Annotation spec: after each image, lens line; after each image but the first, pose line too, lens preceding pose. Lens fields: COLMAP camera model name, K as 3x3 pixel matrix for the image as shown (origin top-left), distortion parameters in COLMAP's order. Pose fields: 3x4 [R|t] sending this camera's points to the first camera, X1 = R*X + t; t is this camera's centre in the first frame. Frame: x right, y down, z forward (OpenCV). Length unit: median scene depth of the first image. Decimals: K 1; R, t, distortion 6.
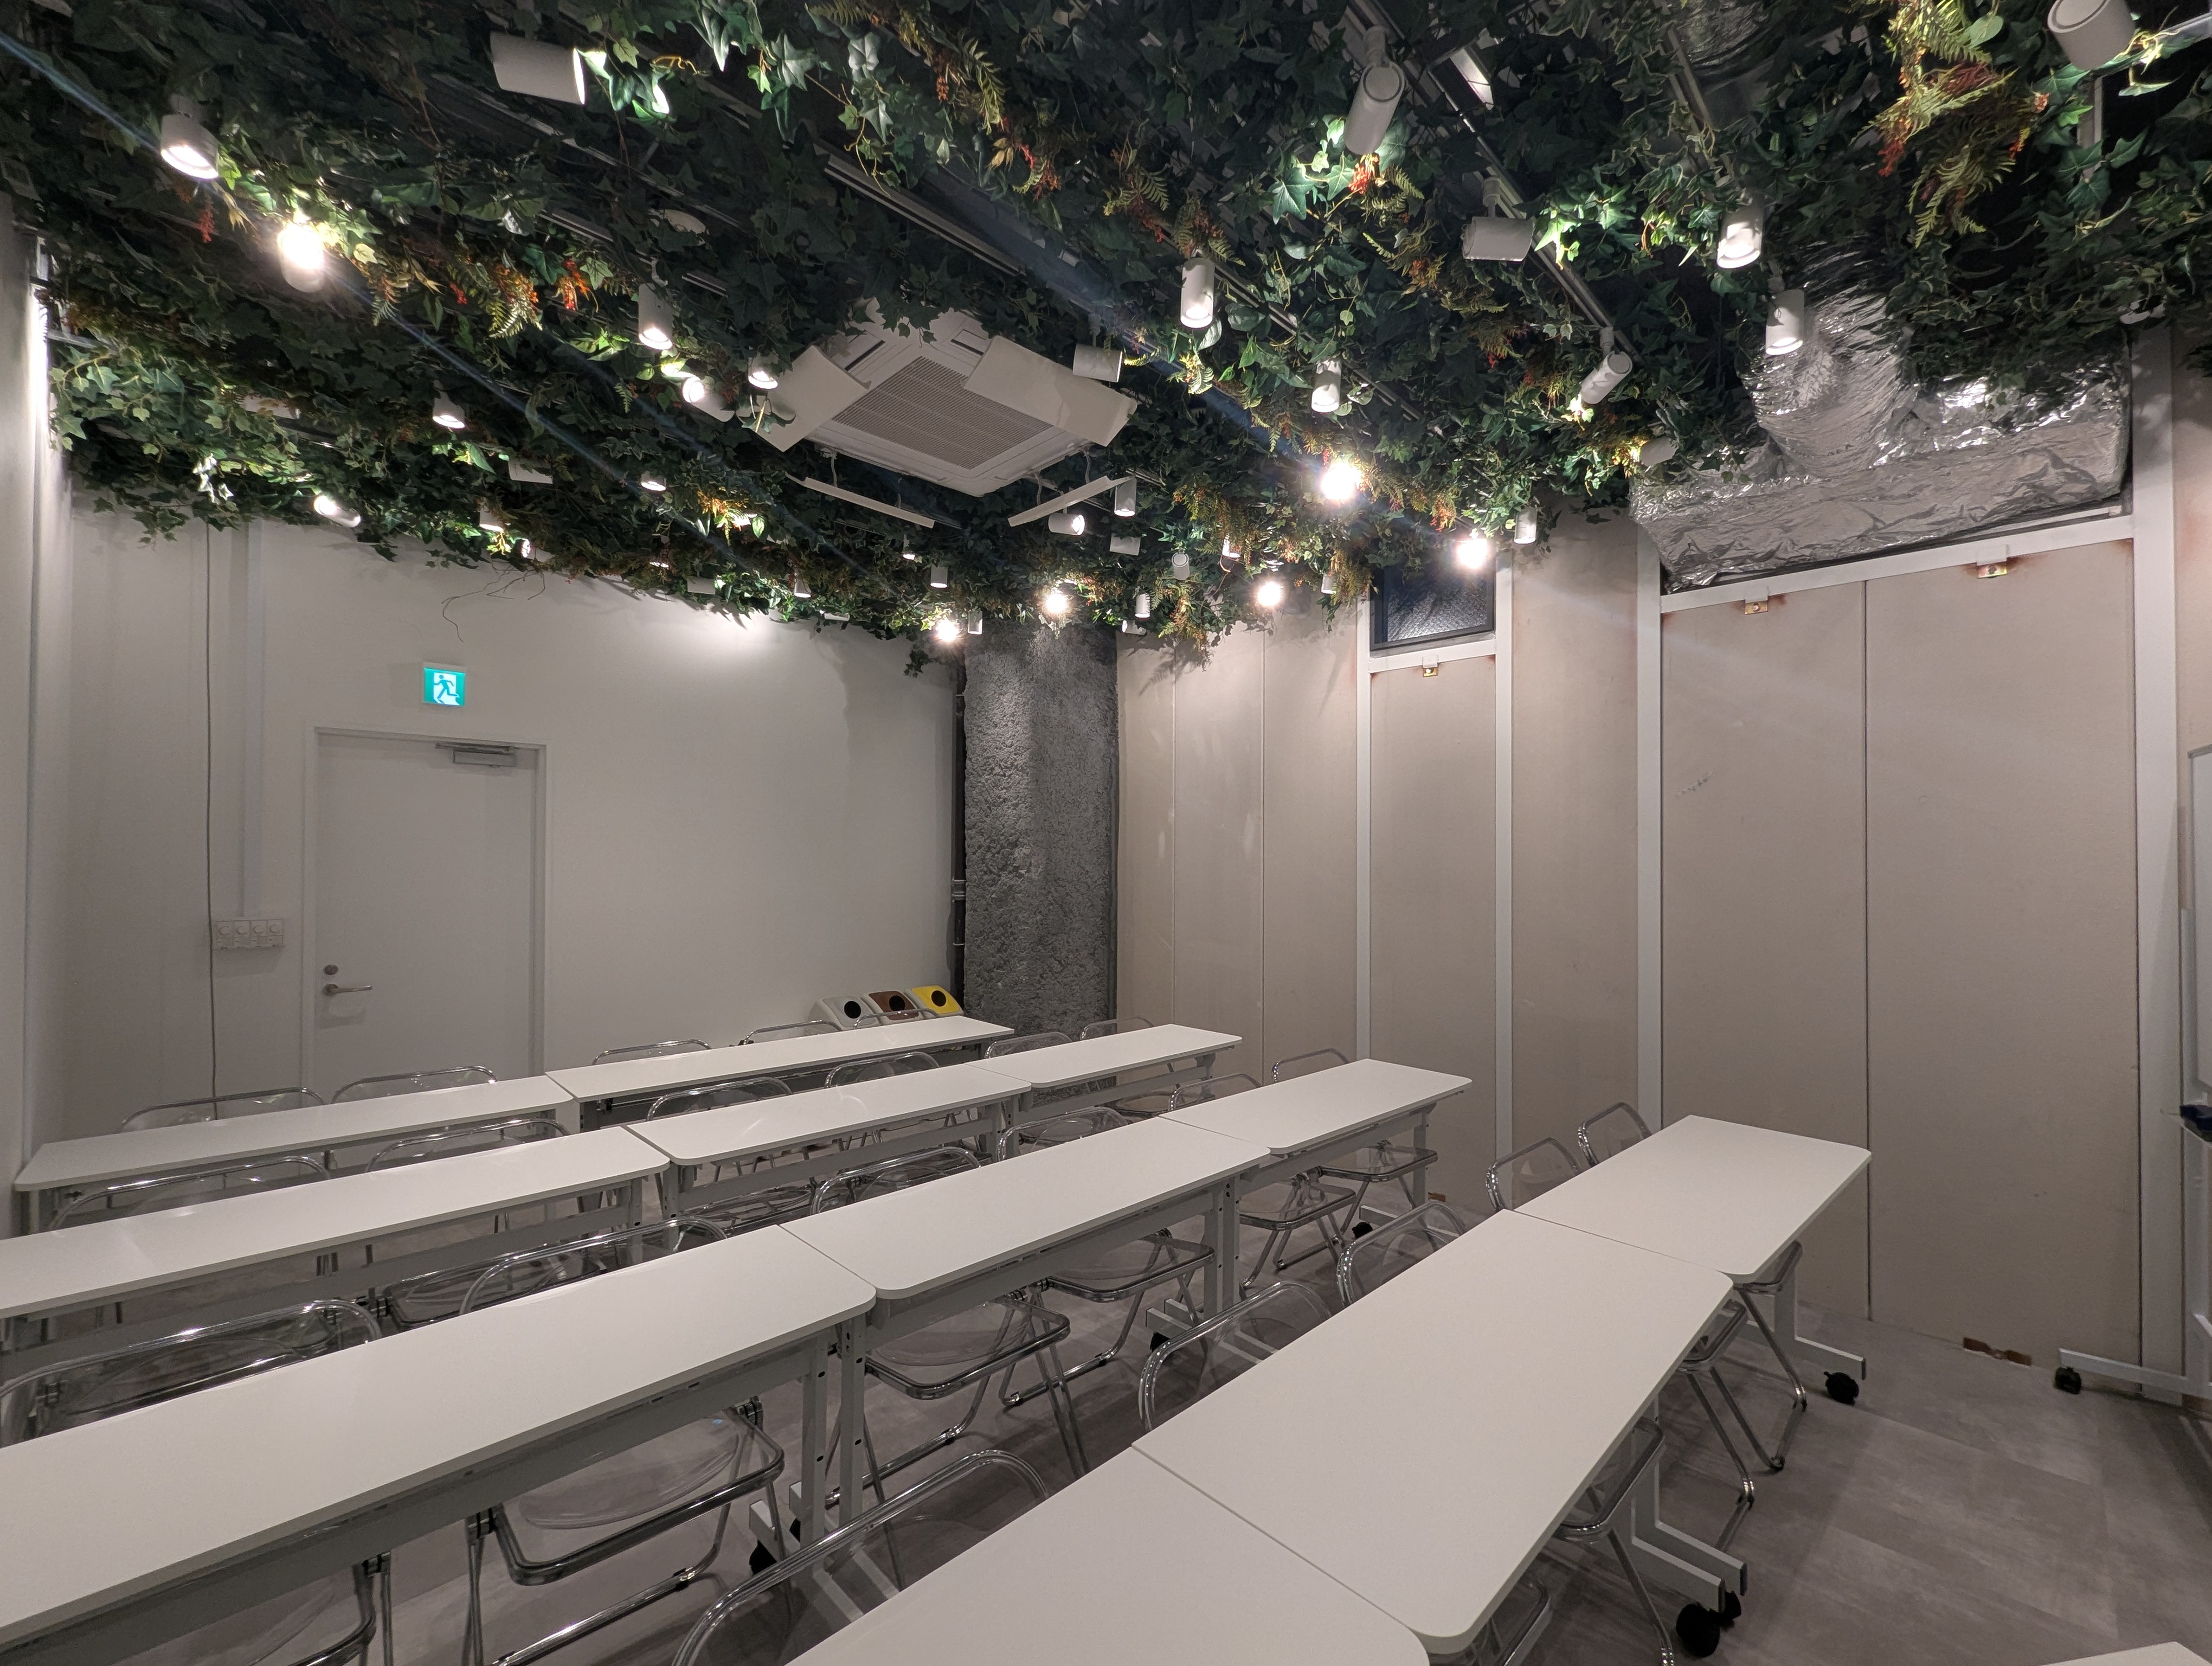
lens RADIAL K [[919.0, 0, 1112.9], [0, 919.0, 848.1], [0, 0, 1]] dist [0.006413, -0.003840]
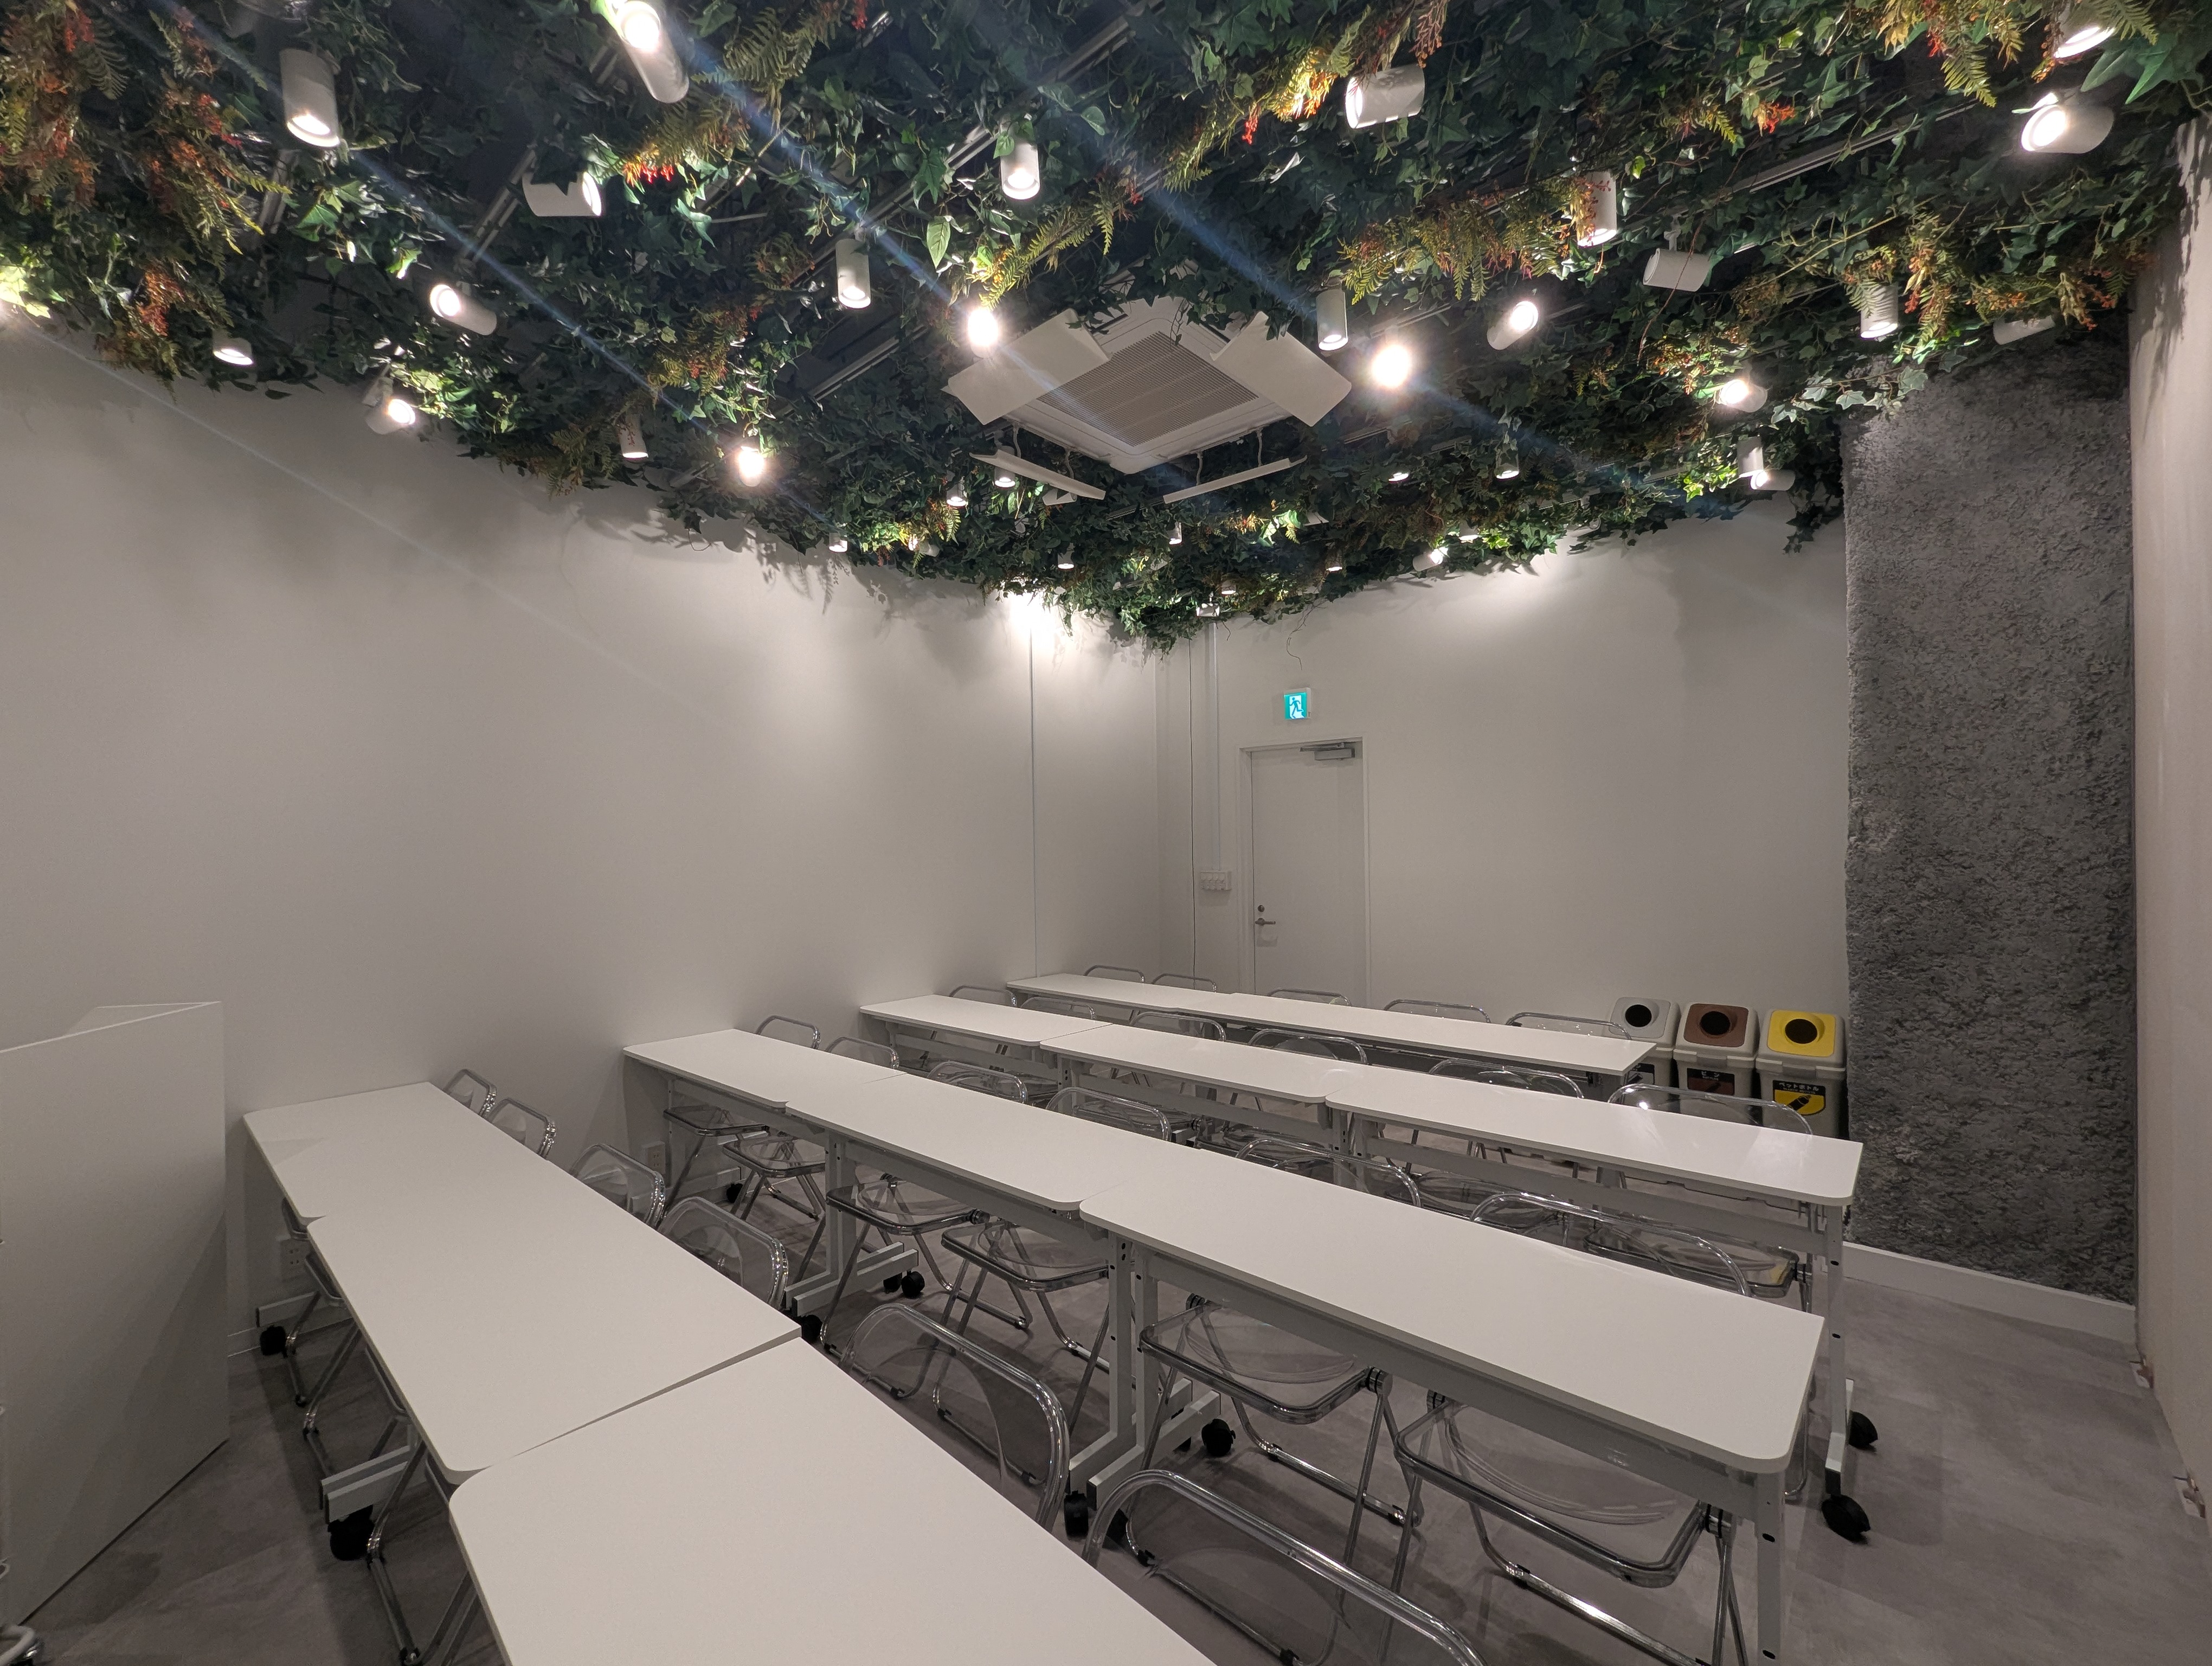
lens RADIAL K [[919.0, 0, 1112.9], [0, 919.0, 848.1], [0, 0, 1]] dist [0.006413, -0.003840]
pose [[0.073138, 0.001835, -0.997320, 0.595825], [0.027801, 0.999606, 0.003878, 0.020487], [0.996934, -0.028010, 0.073058, 0.627413]]
